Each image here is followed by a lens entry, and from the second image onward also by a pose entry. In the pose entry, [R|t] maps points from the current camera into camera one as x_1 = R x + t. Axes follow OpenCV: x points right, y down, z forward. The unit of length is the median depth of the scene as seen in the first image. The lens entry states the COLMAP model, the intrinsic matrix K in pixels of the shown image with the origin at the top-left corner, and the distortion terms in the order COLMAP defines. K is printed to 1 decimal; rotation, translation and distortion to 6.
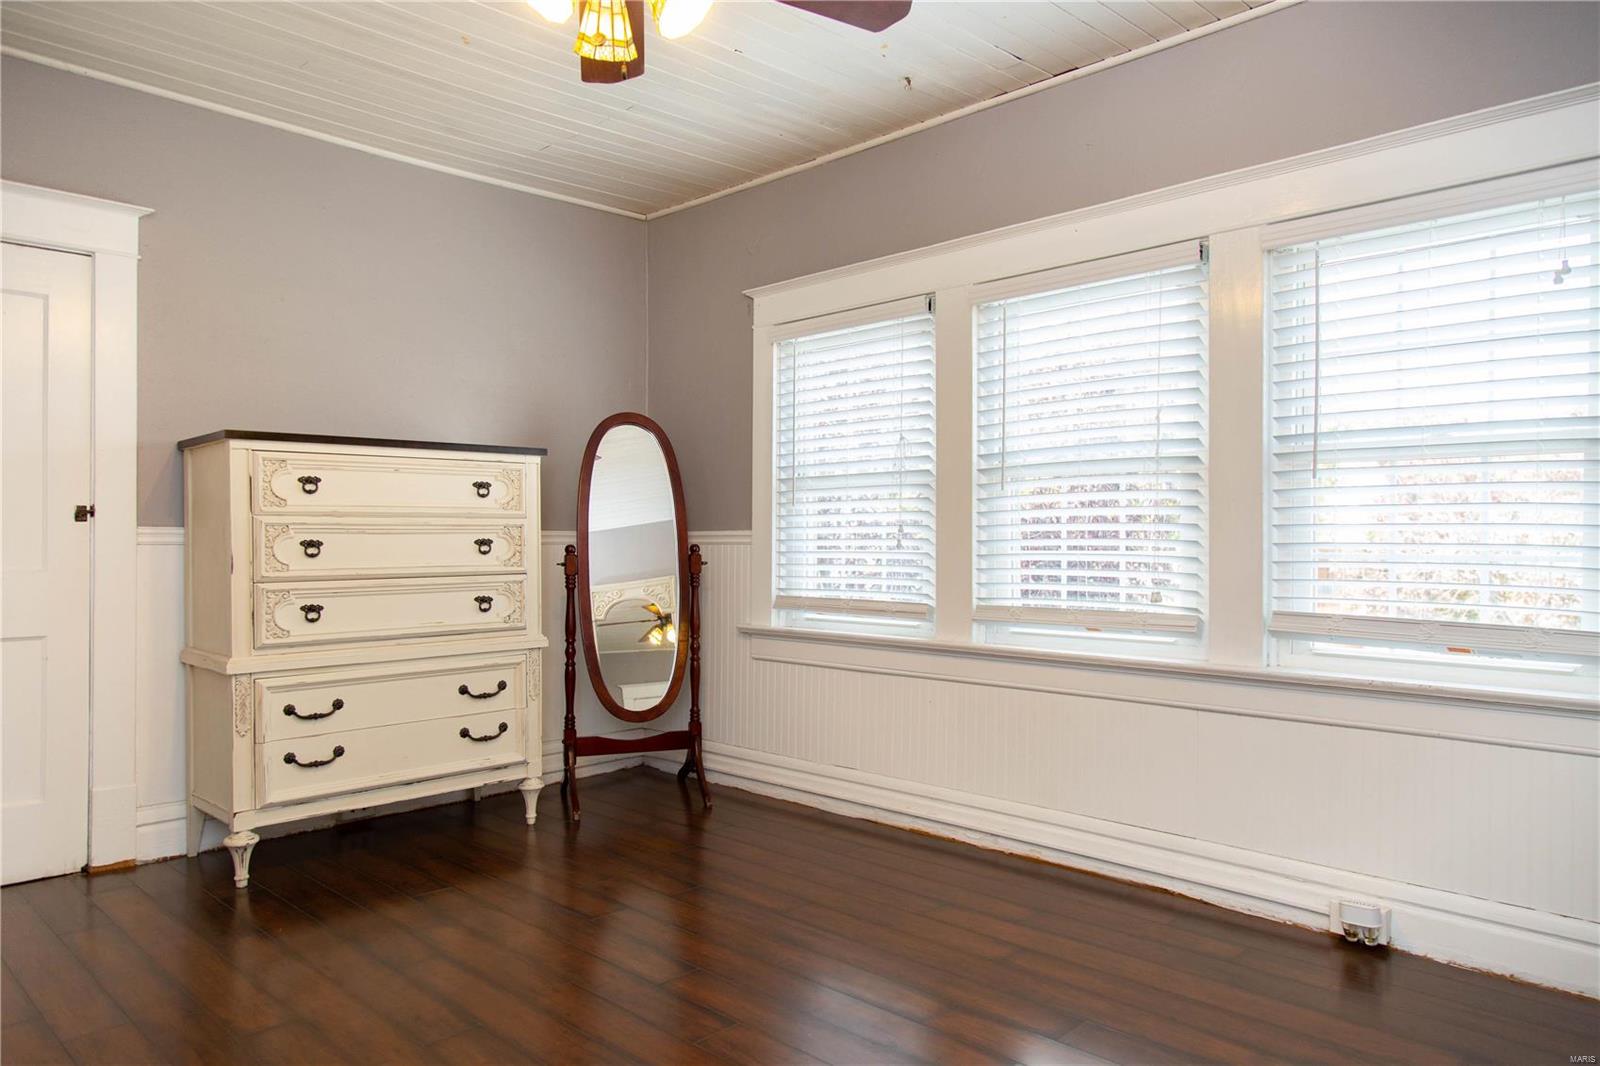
lens RADIAL K [[1054.8, 0, 804.3], [0, 1054.8, 541.1], [0, 0, 1]] dist [0.020735, 0.005687]
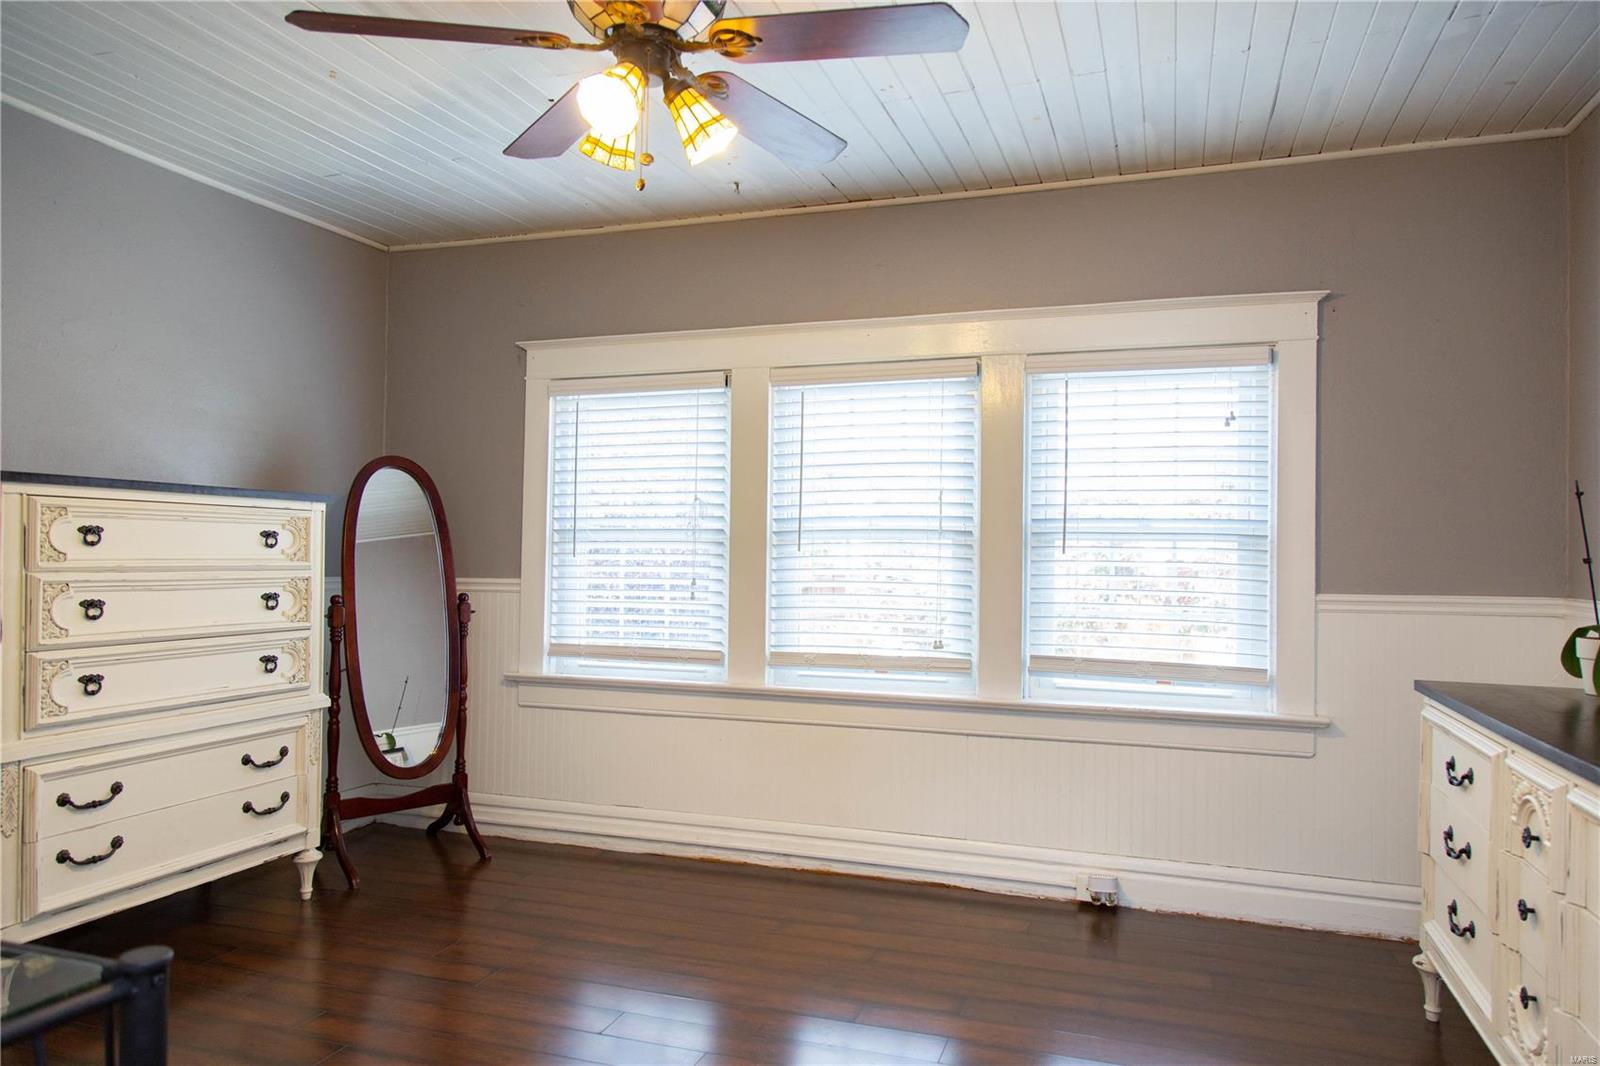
lens RADIAL K [[1039.2, 0, 798.9], [0, 1039.2, 547.3], [0, 0, 1]] dist [0.021957, 0.001570]
pose [[0.904285, 0.016836, 0.426598, -0.285295], [-0.011269, 0.999815, -0.015571, -0.033760], [-0.426782, 0.009273, 0.904307, -0.016940]]
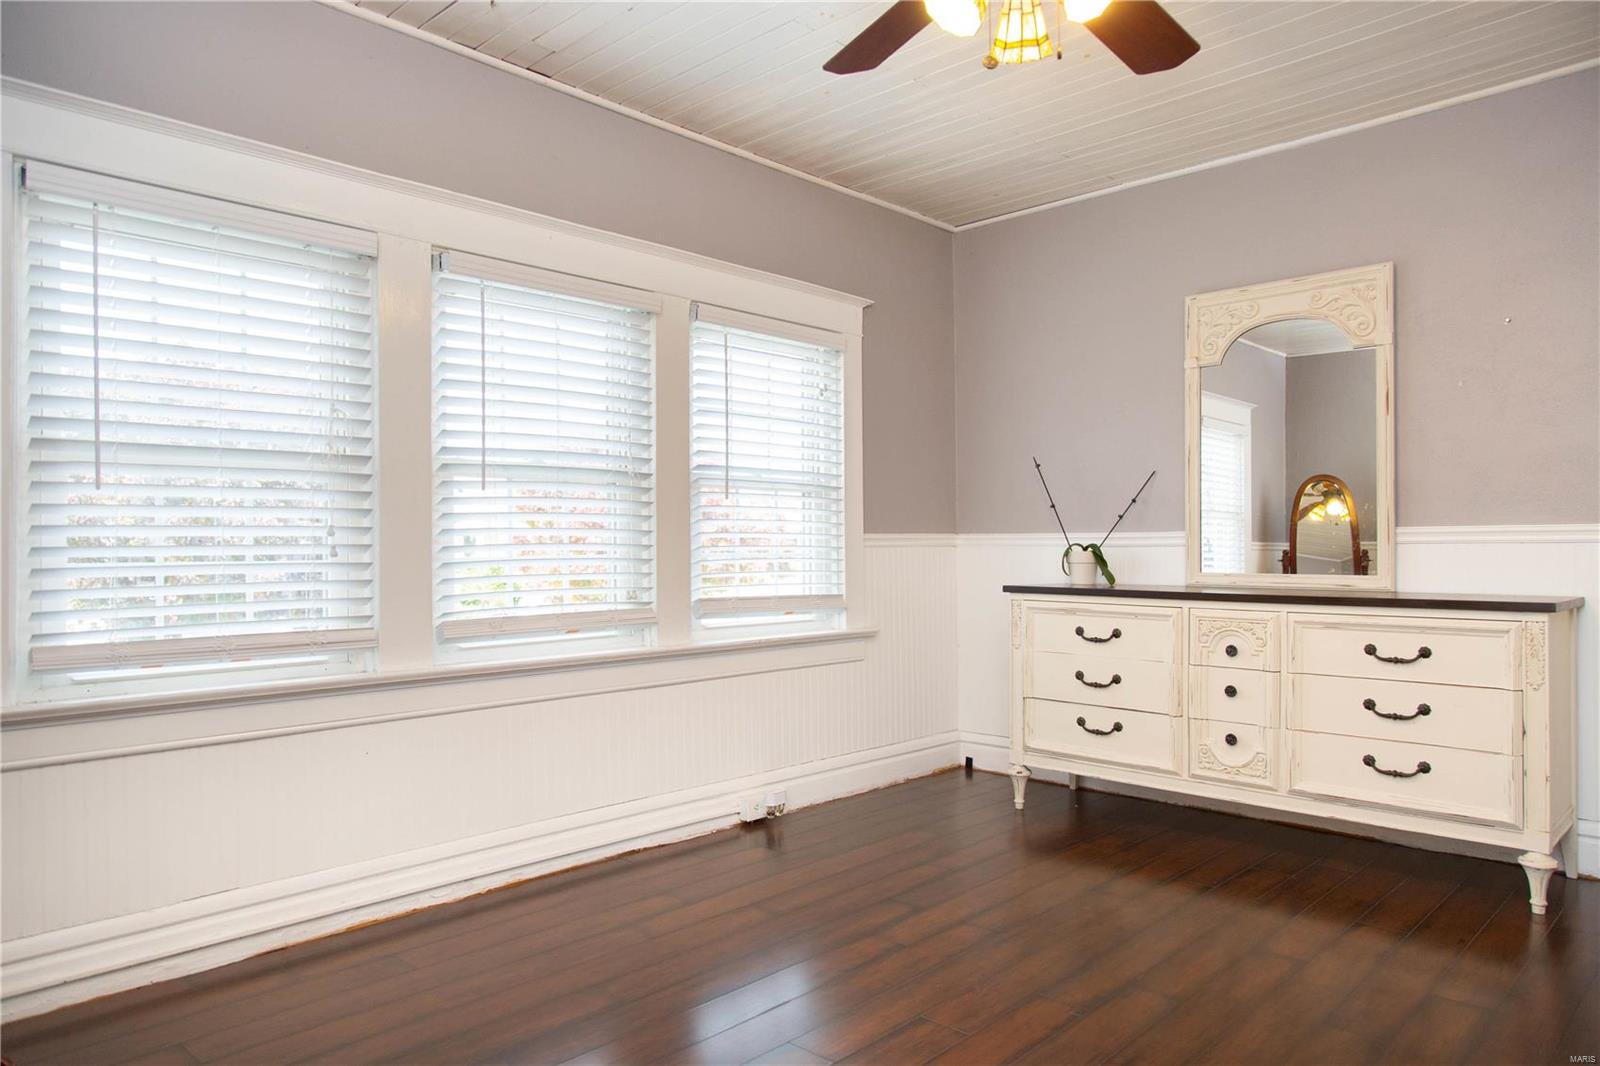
lens RADIAL K [[1073.5, 0, 805.3], [0, 1073.5, 531.8], [0, 0, 1]] dist [0.026841, 0.002885]
pose [[-0.008565, 0.005667, 0.999947, -0.715418], [0.002947, 0.999980, -0.005642, -0.006763], [-0.999959, 0.002898, -0.008581, 0.714896]]
